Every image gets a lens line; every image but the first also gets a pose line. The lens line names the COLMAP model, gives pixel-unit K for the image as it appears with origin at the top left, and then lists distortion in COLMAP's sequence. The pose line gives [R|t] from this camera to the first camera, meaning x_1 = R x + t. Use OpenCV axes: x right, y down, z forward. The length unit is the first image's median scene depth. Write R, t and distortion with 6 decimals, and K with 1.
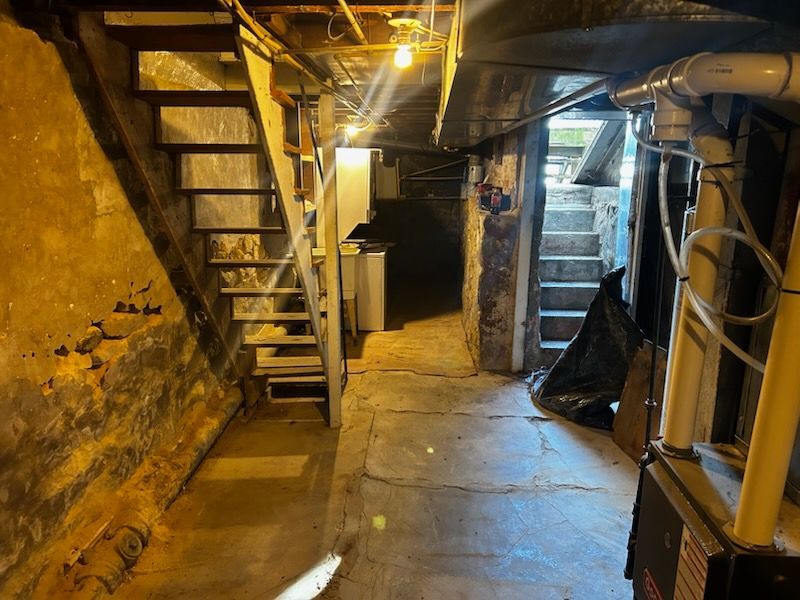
lens RADIAL K [[557.5, 0, 399.5], [0, 557.5, 320.5], [0, 0, 1]] dist [0.039914, -0.036009]
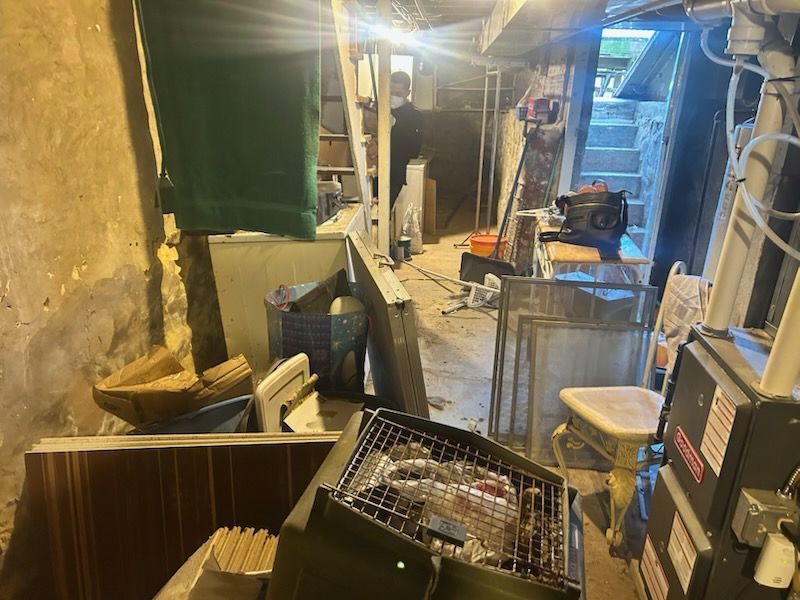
lens RADIAL K [[557.5, 0, 399.5], [0, 557.5, 320.5], [0, 0, 1]] dist [0.039914, -0.036009]
pose [[0.999177, 0.031706, -0.025301, -0.095130], [-0.027822, 0.989569, 0.141346, 0.040030], [0.029519, -0.140526, 0.989637, -0.127430]]
